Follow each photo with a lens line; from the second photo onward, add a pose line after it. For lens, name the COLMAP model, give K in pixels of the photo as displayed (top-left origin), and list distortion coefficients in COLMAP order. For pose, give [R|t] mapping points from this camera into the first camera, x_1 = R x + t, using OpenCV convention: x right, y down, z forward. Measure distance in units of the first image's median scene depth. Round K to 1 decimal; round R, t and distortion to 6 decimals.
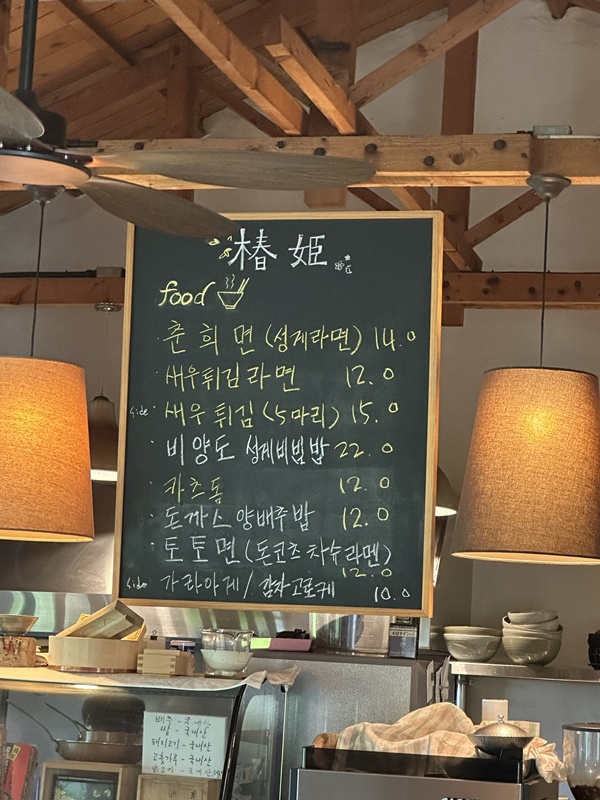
lens RADIAL K [[2096.5, 0, 299.8], [0, 2096.5, 400.0], [0, 0, 1]] dist [0.180457, 0.000000]
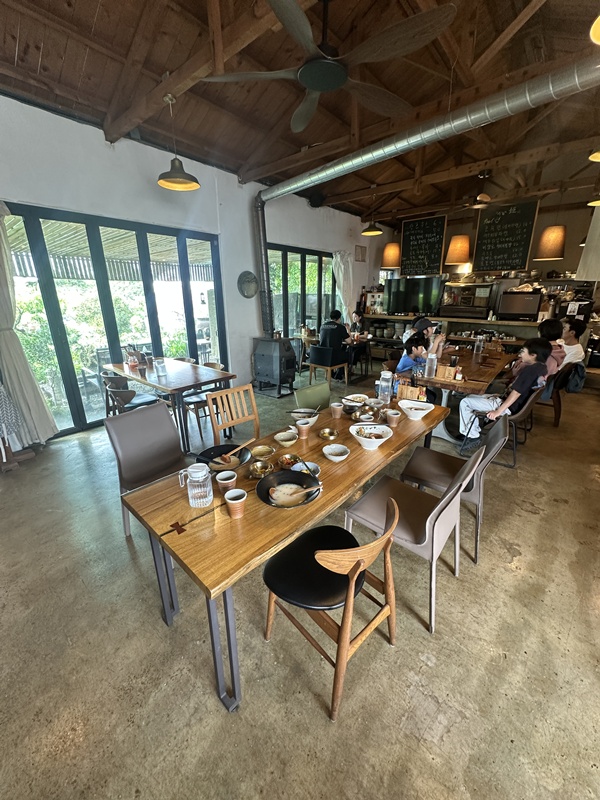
lens RADIAL K [[321.5, 0, 302.9], [0, 321.5, 400.7], [0, 0, 1]] dist [-0.000309, 0.000002]
pose [[0.895164, 0.082534, -0.438030, -0.089655], [0.117479, 0.904277, 0.410466, -0.023769], [0.429977, -0.418893, 0.799780, -0.282044]]
